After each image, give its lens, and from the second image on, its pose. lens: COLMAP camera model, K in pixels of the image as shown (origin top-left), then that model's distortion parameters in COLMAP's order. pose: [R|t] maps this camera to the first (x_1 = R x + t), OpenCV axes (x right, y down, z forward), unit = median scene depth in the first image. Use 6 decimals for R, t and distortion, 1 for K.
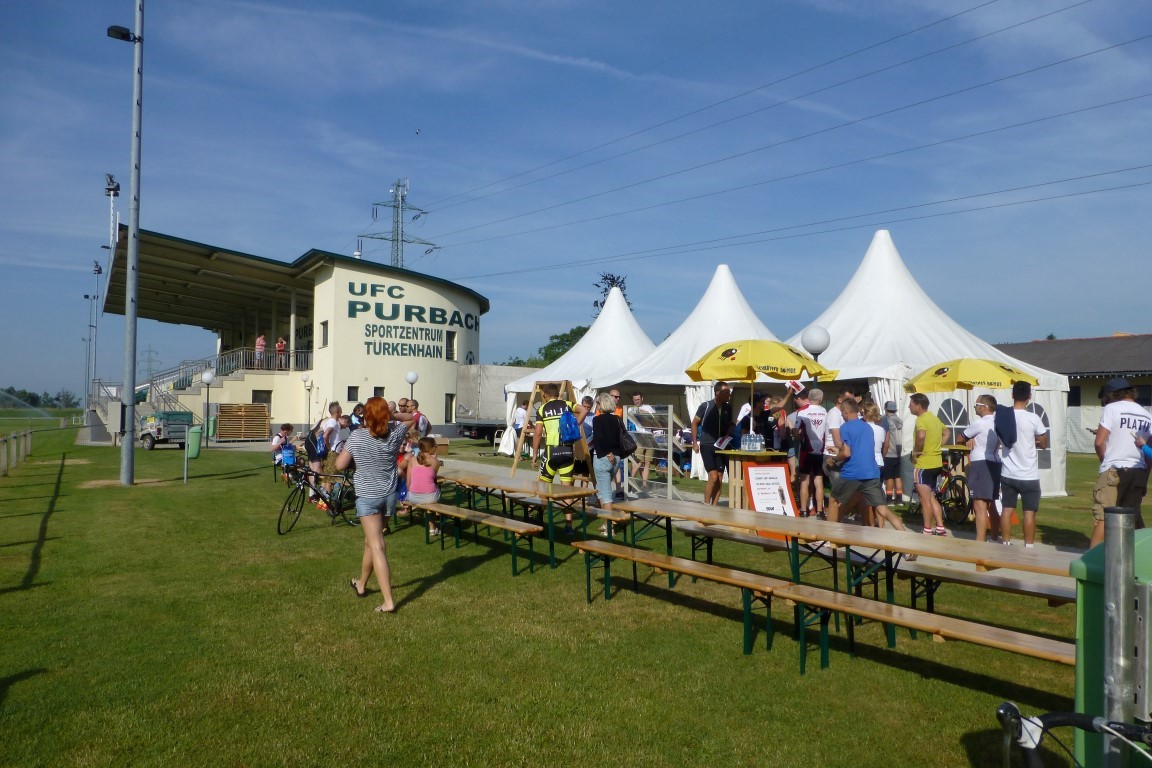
lens RADIAL K [[859.5, 0, 571.7], [0, 859.5, 381.2], [0, 0, 1]] dist [-0.007292, -0.005821]
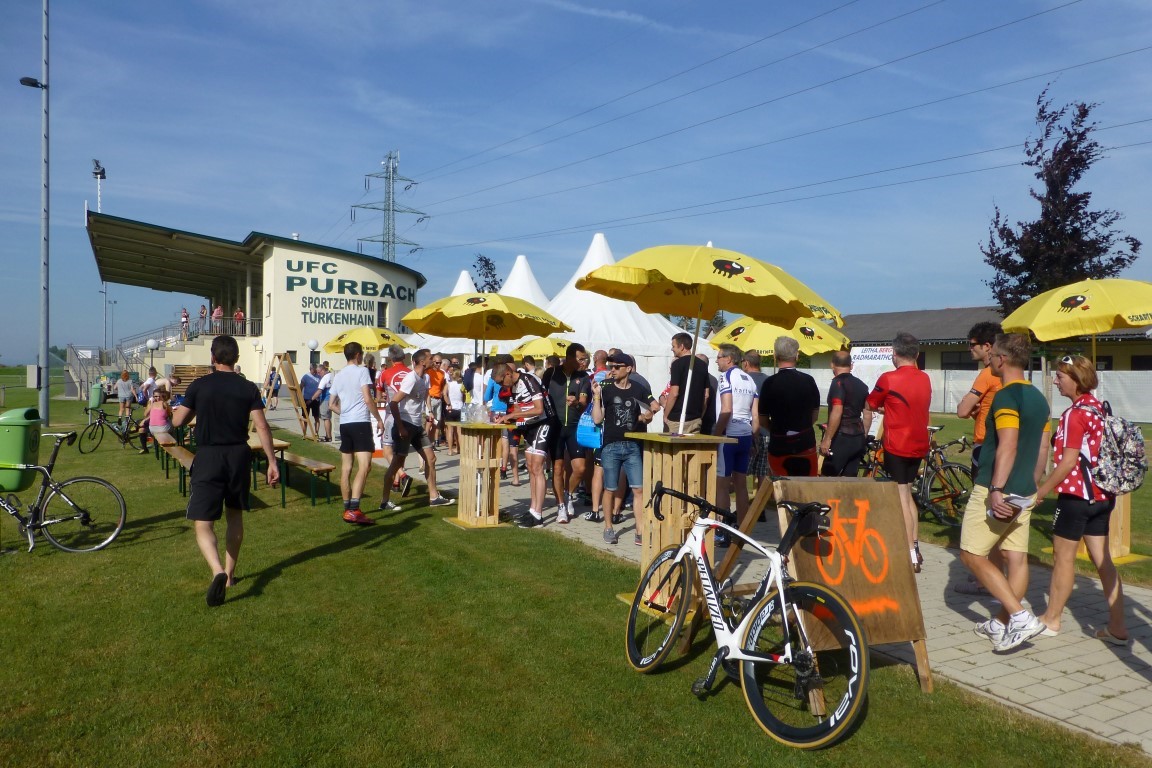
lens RADIAL K [[859.5, 0, 577.5], [0, 859.5, 391.3], [0, 0, 1]] dist [-0.007292, -0.005821]
pose [[0.999348, 0.003541, -0.035923, 0.165978], [-0.001488, 0.998371, 0.057040, -0.005731], [0.036067, -0.056950, 0.997725, -0.139068]]
